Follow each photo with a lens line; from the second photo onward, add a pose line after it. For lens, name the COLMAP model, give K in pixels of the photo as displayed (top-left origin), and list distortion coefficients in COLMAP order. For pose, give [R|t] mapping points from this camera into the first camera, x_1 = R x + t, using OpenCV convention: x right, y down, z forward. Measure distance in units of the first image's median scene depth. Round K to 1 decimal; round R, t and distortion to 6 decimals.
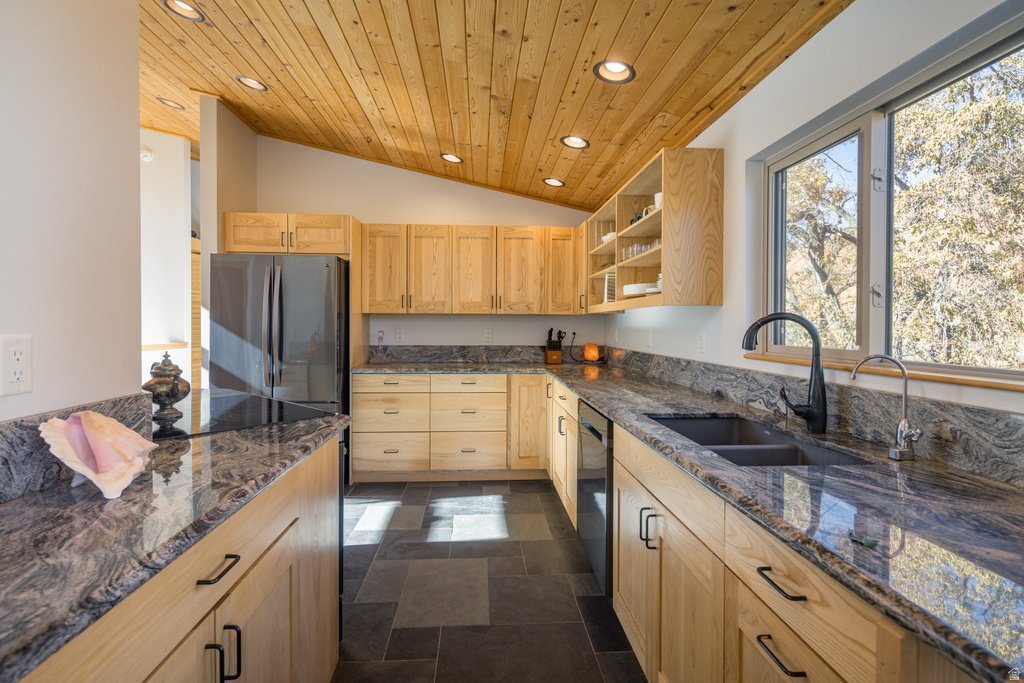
lens RADIAL K [[501.0, 0, 515.7], [0, 501.0, 336.7], [0, 0, 1]] dist [0.000029, -0.000035]
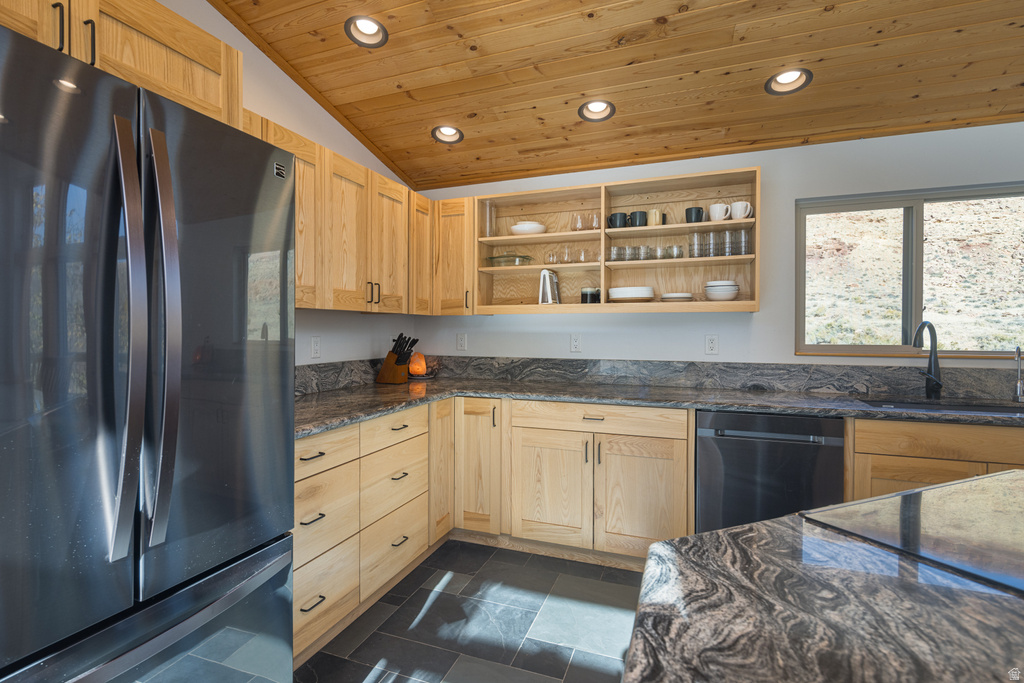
lens RADIAL K [[501.0, 0, 510.8], [0, 501.0, 338.6], [0, 0, 1]] dist [0.000029, -0.000035]
pose [[0.420471, -0.025773, 0.906940, -0.982123], [0.019349, 0.999624, 0.019436, -0.039934], [-0.907099, 0.009376, 0.420812, 1.079709]]
